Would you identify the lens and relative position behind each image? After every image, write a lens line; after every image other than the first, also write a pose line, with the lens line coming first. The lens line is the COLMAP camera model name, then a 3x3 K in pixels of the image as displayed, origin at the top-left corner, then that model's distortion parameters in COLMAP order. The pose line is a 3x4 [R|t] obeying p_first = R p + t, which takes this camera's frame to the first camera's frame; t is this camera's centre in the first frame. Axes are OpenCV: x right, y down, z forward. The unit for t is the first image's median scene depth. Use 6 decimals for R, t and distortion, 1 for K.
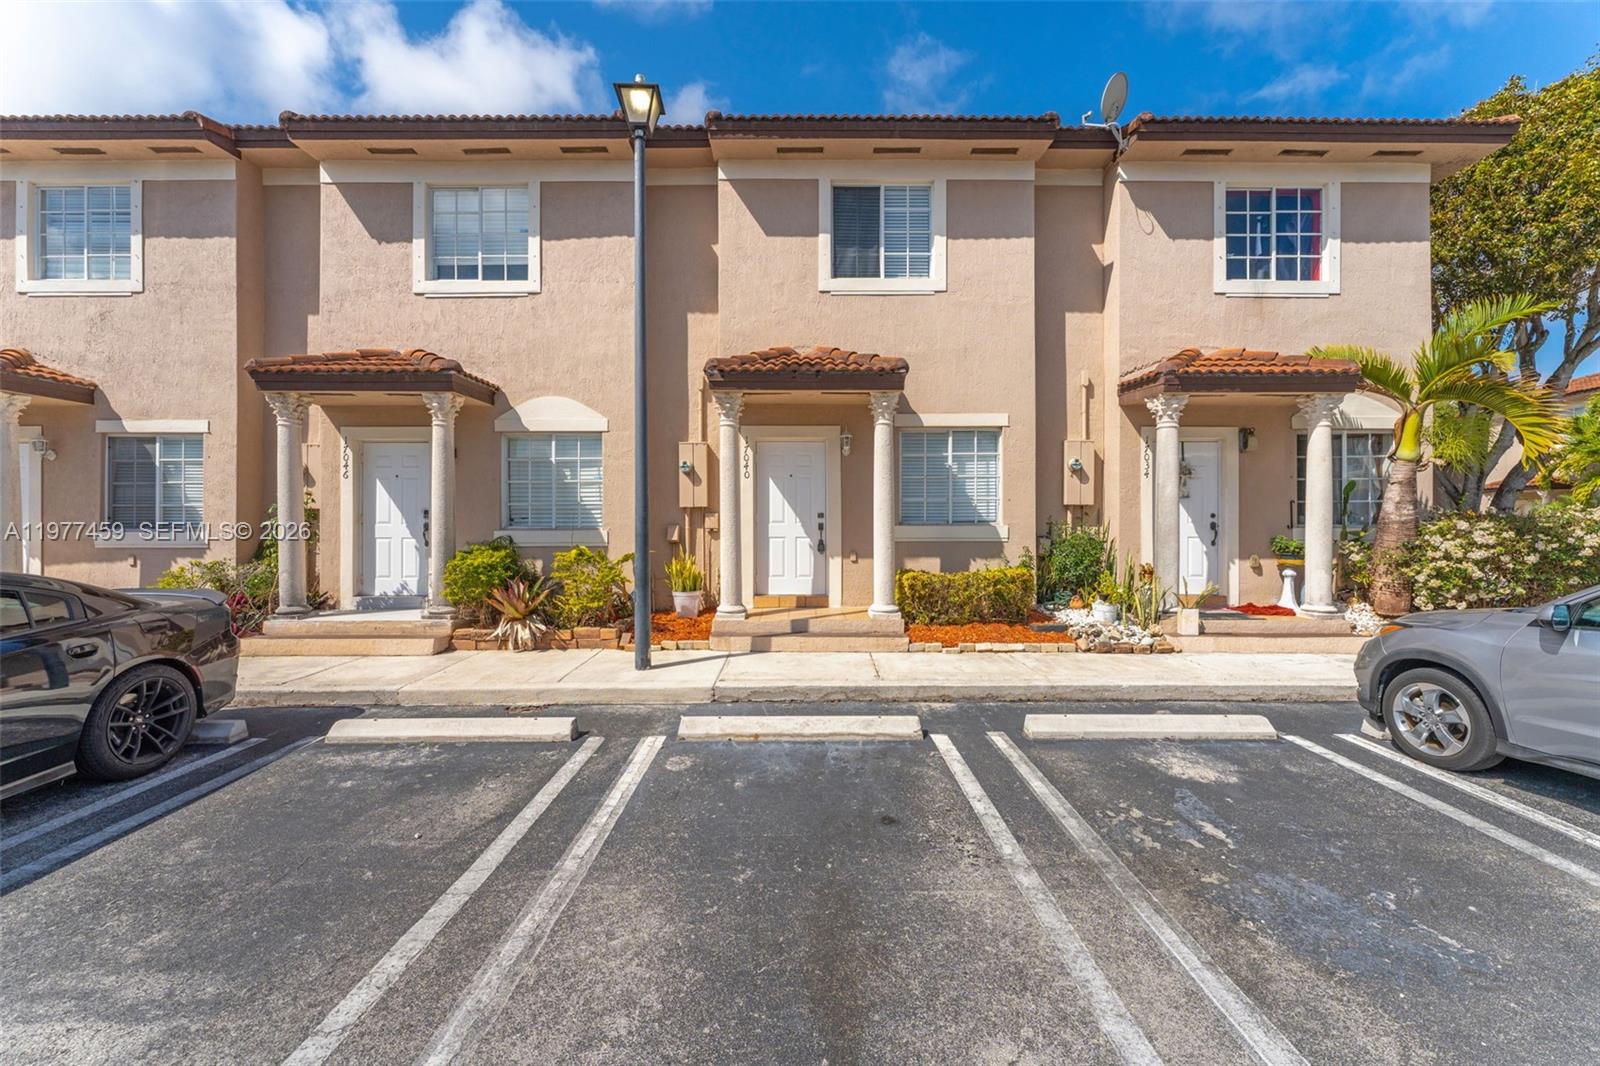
lens RADIAL K [[645.7, 0, 820.5], [0, 645.7, 534.2], [0, 0, 1]] dist [-0.001625, 0.000022]
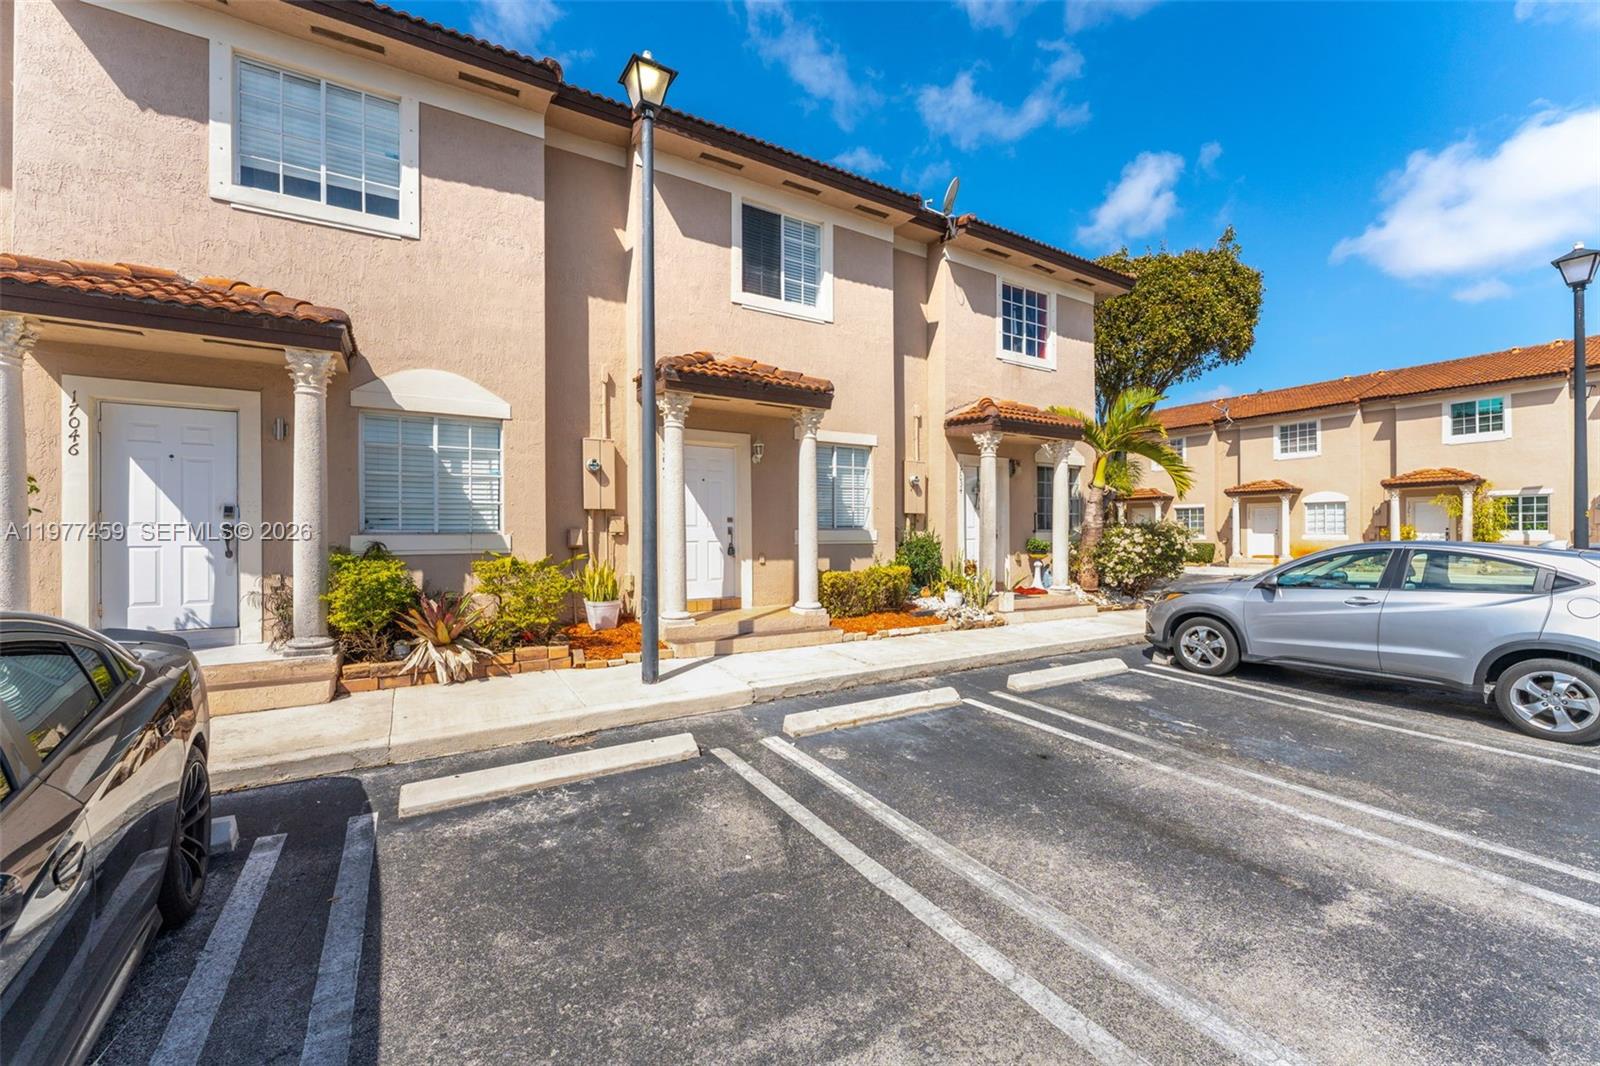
lens RADIAL K [[645.7, 0, 820.5], [0, 645.7, 534.2], [0, 0, 1]] dist [-0.001625, 0.000022]
pose [[0.848427, -0.001237, 0.529311, -0.439381], [0.002262, 0.999997, -0.001289, -0.004600], [-0.529308, 0.002291, 0.848427, 0.054330]]
